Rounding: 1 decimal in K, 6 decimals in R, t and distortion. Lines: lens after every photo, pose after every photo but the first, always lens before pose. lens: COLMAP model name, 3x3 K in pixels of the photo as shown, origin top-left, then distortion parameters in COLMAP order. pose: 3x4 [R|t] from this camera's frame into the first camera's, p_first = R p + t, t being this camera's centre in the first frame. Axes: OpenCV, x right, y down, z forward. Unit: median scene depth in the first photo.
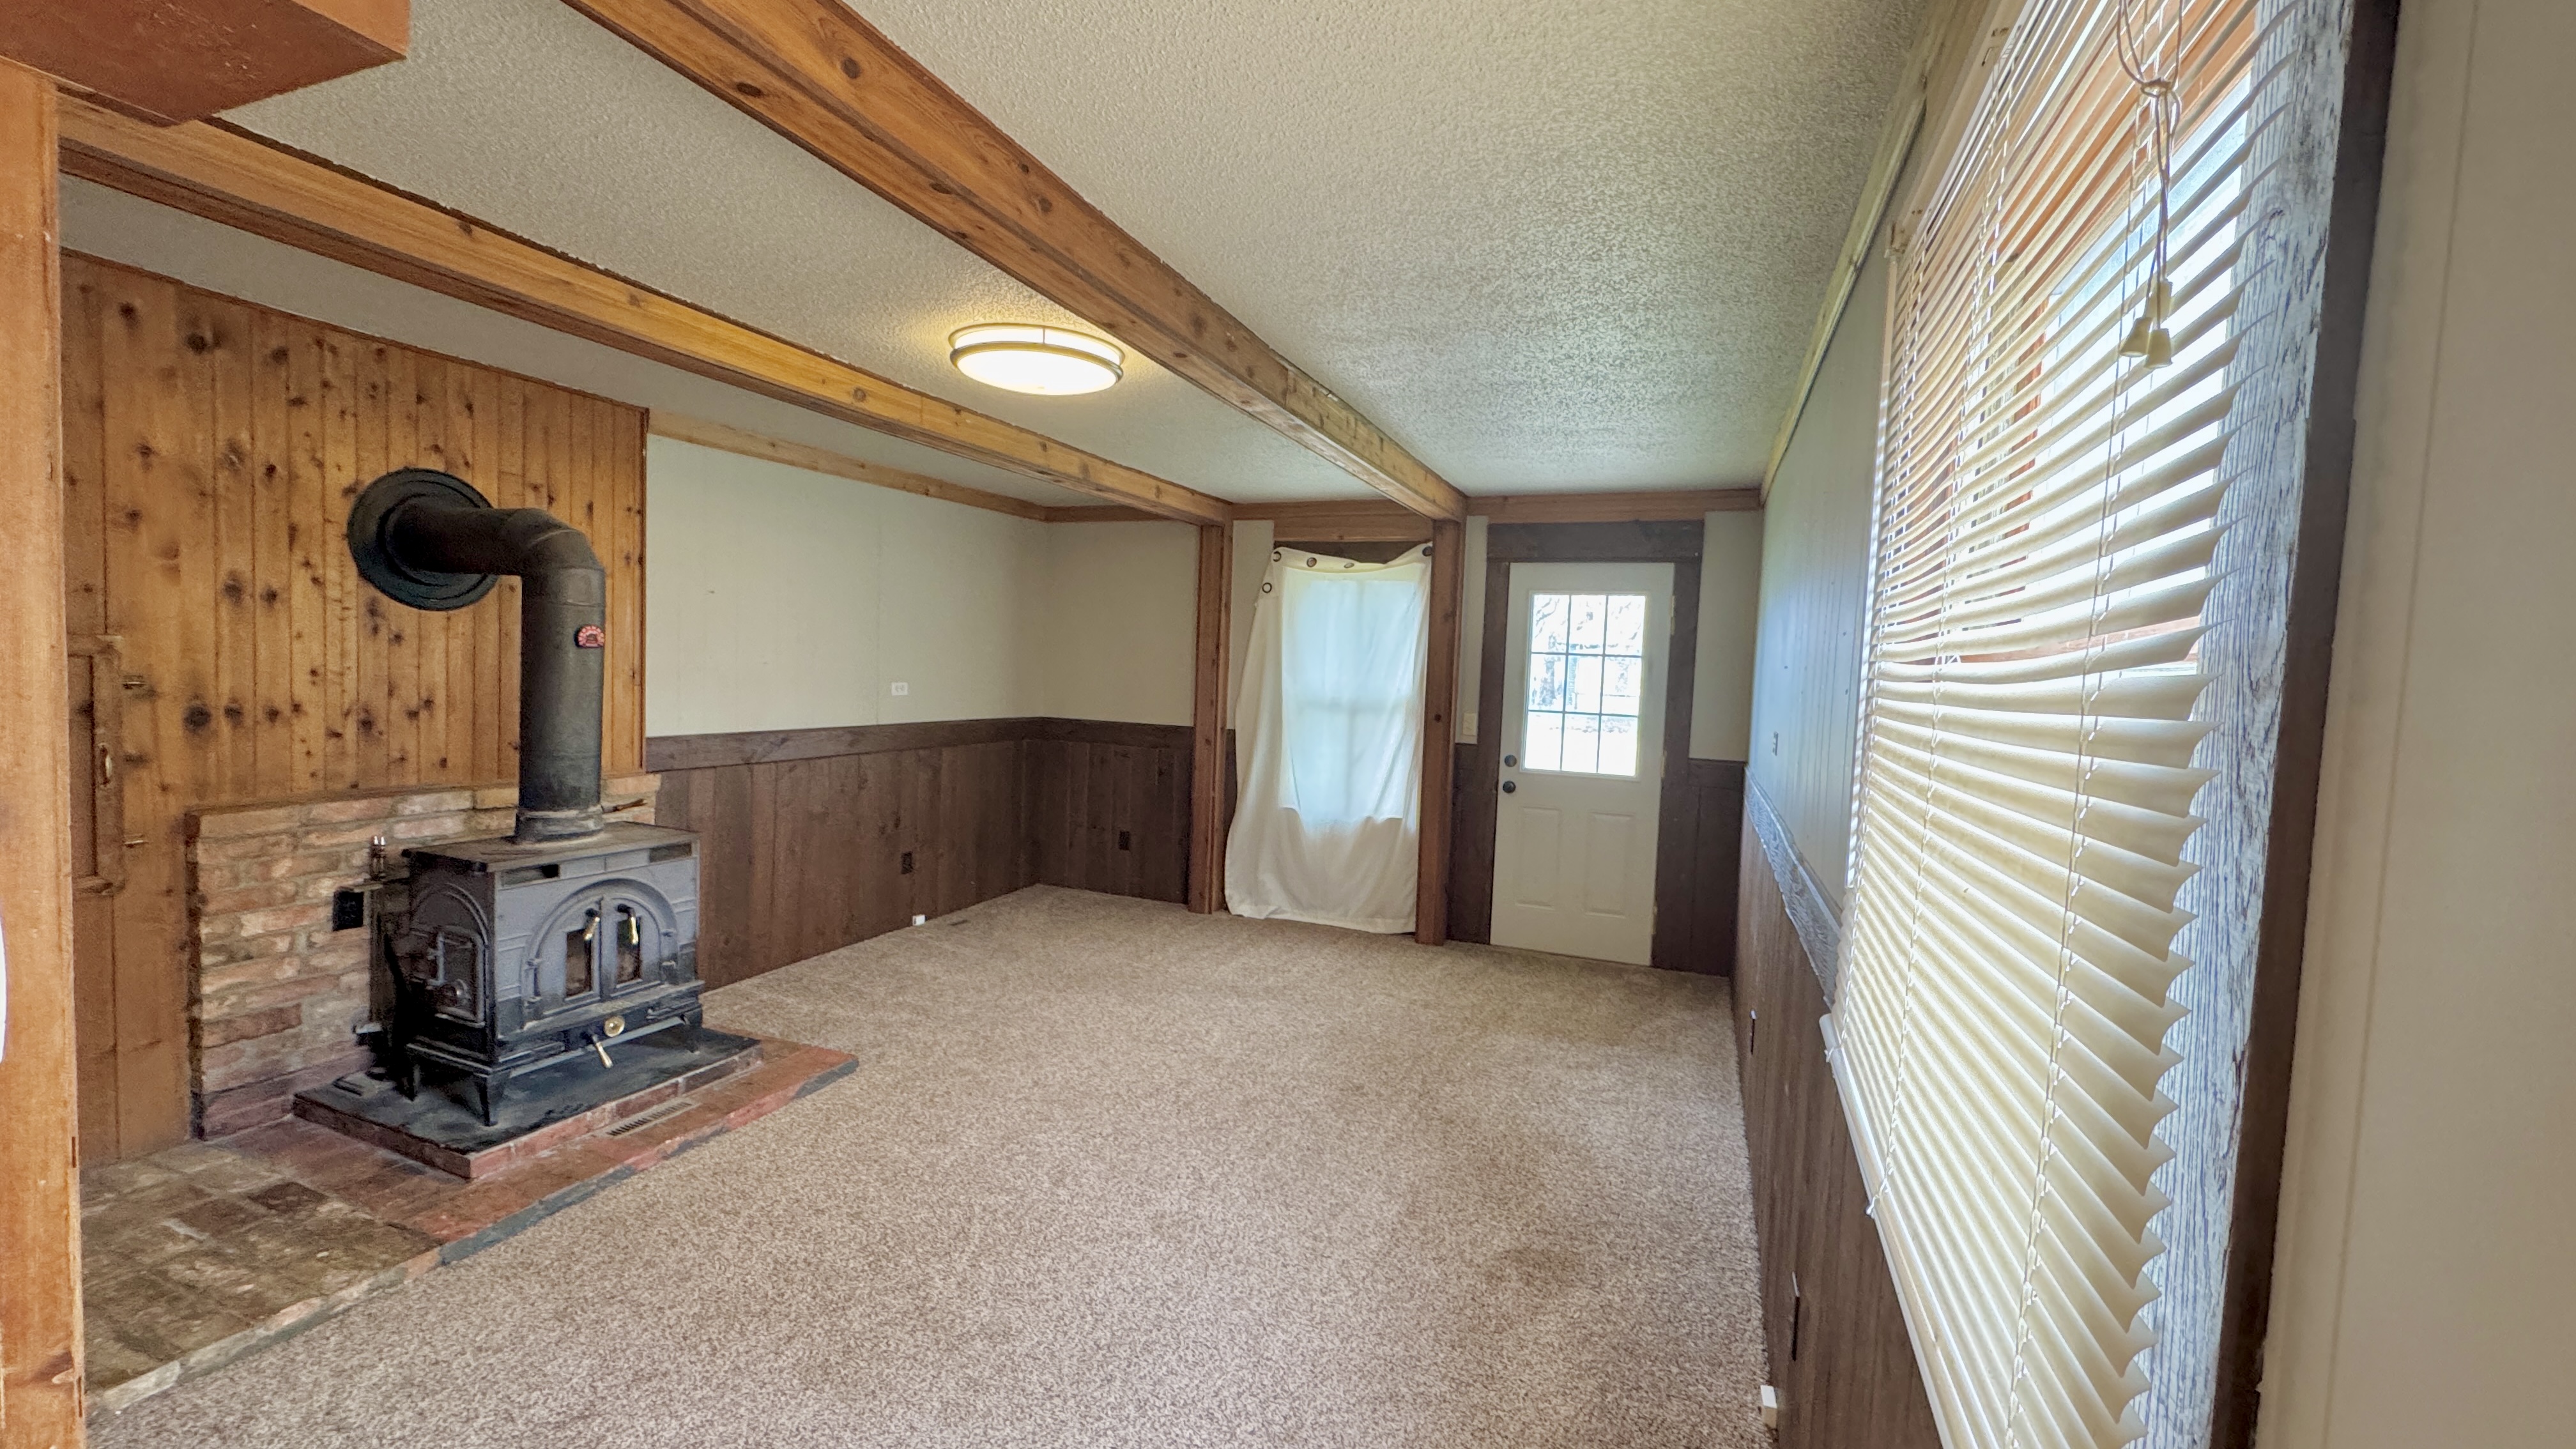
lens RADIAL K [[1027.5, 0, 1283.8], [0, 1027.5, 722.1], [0, 0, 1]] dist [0.001262, 0.000150]
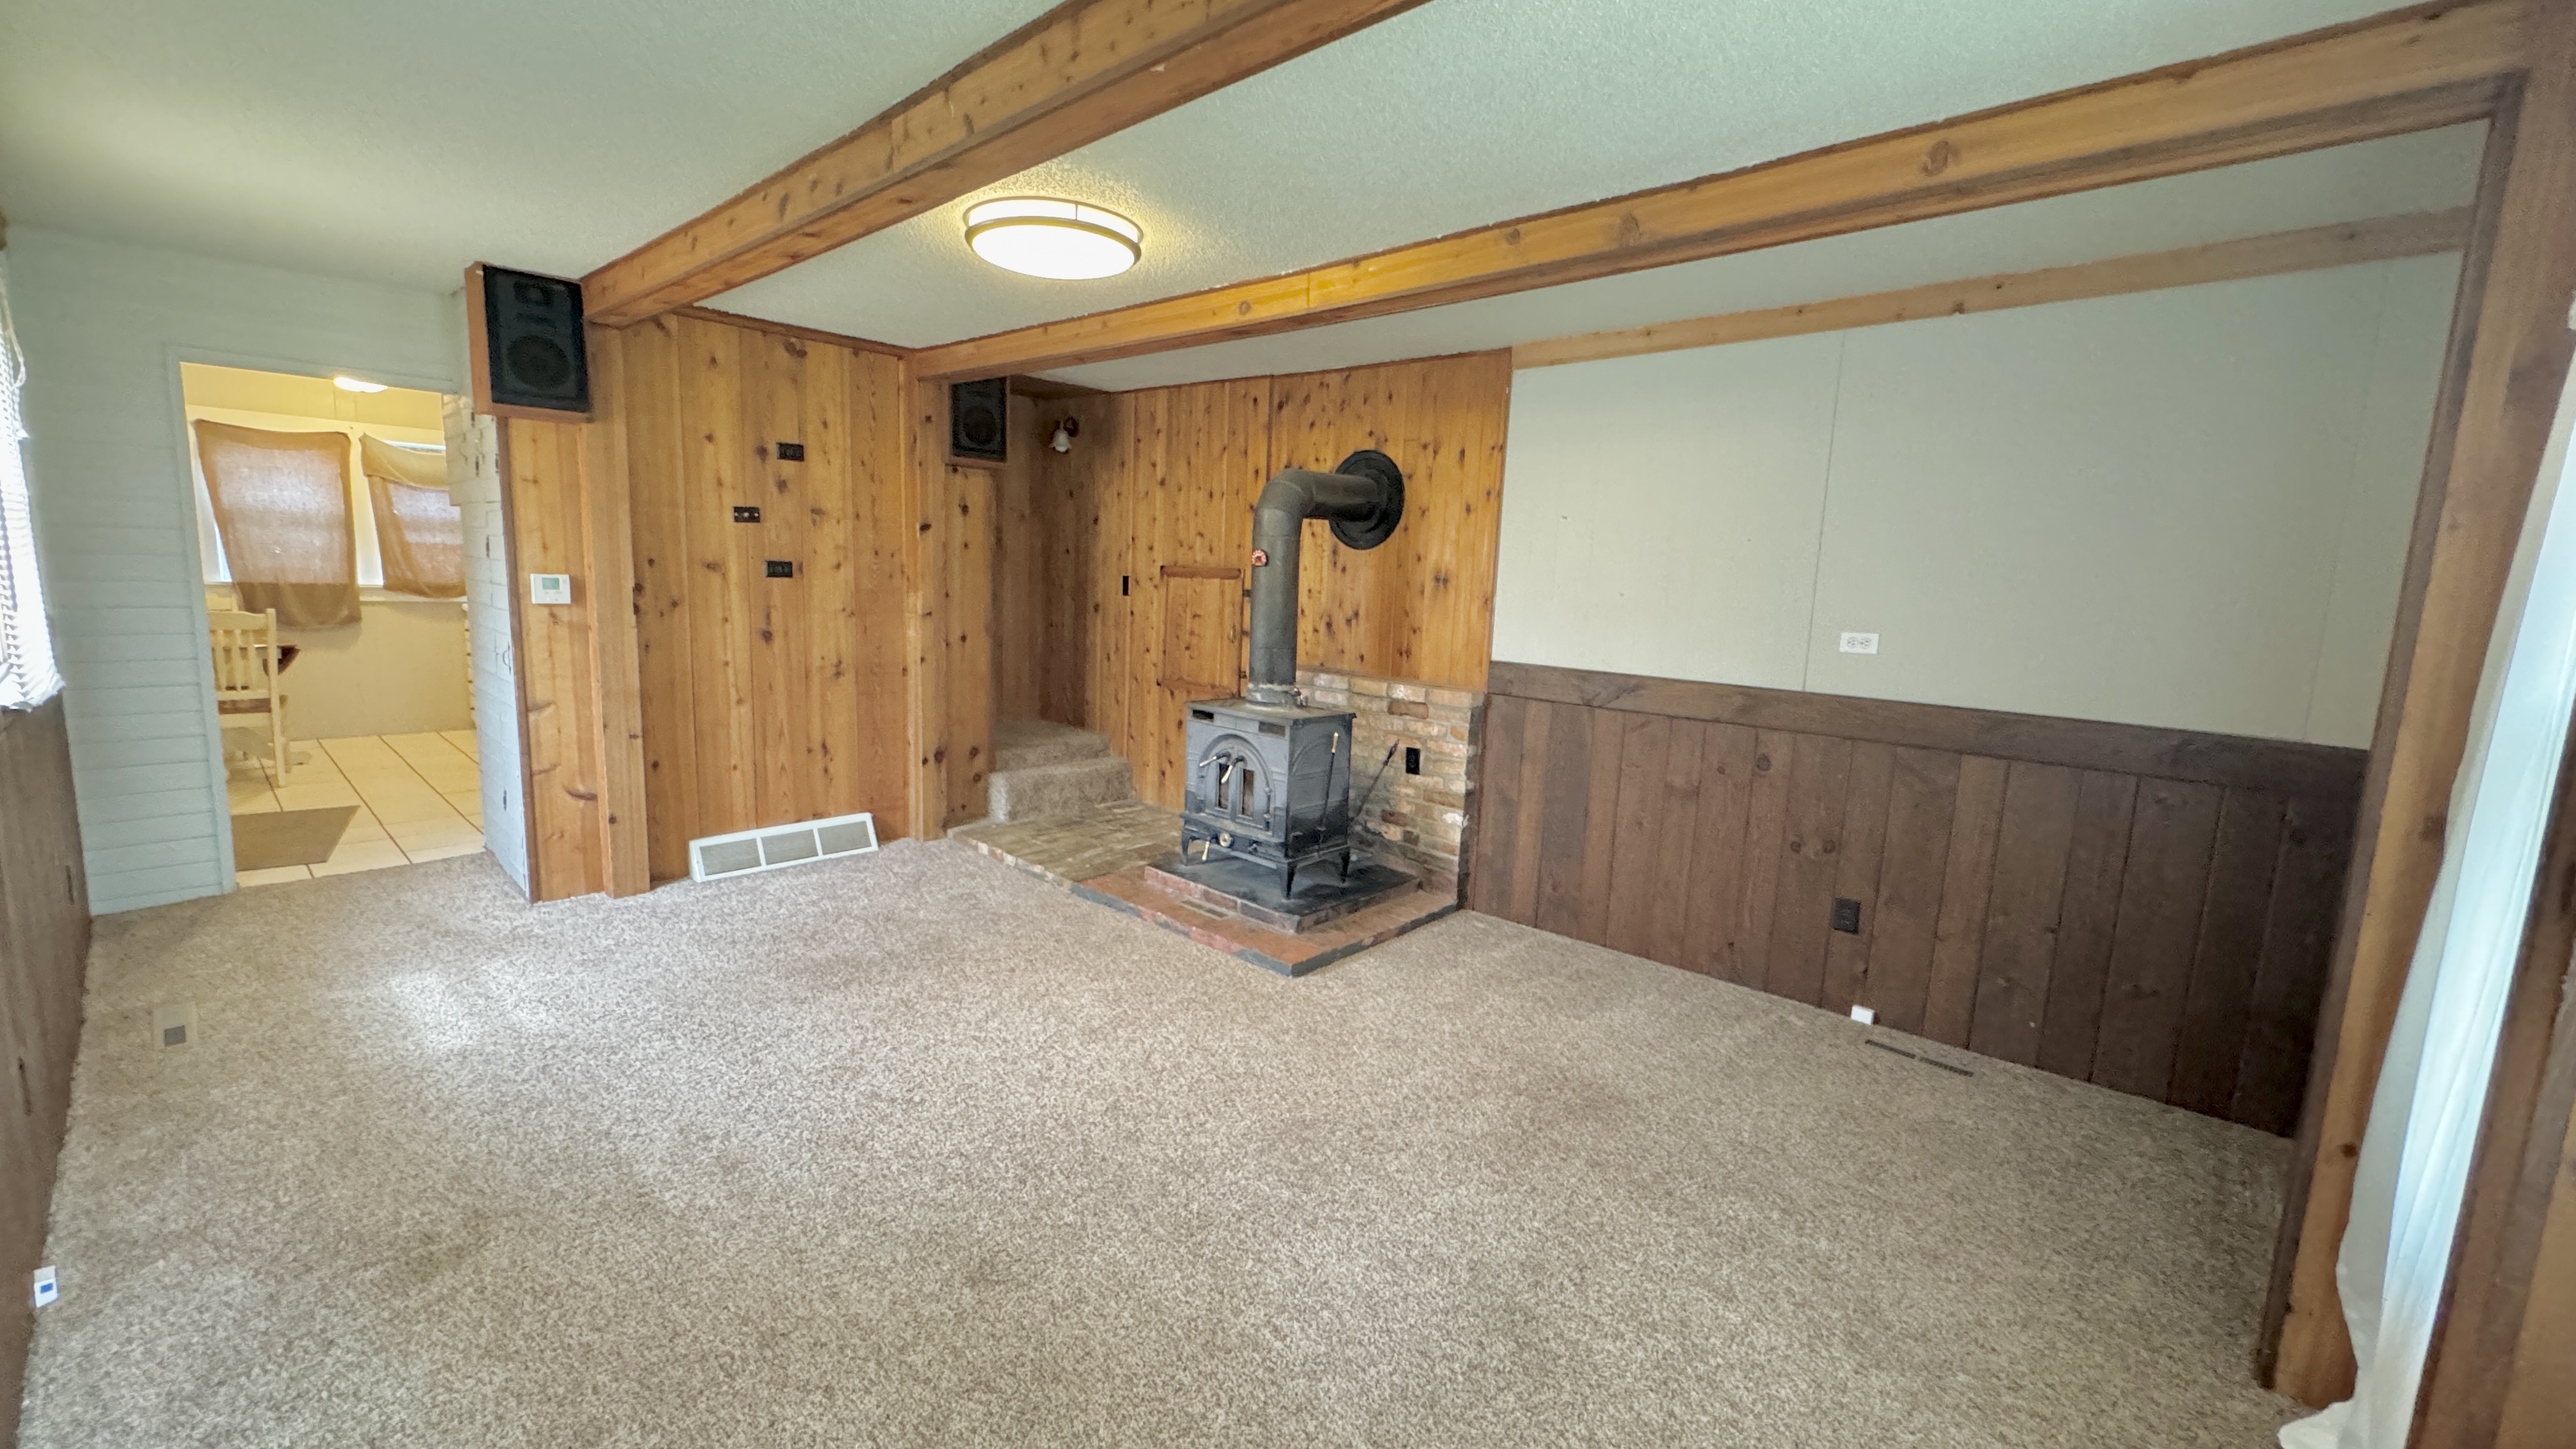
lens RADIAL K [[1027.5, 0, 1283.8], [0, 1027.5, 722.1], [0, 0, 1]] dist [0.001262, 0.000150]
pose [[-0.354493, 0.081159, -0.931530, 0.560123], [-0.107423, 0.986095, 0.126792, -0.041643], [0.928868, 0.145015, -0.340845, 1.421851]]
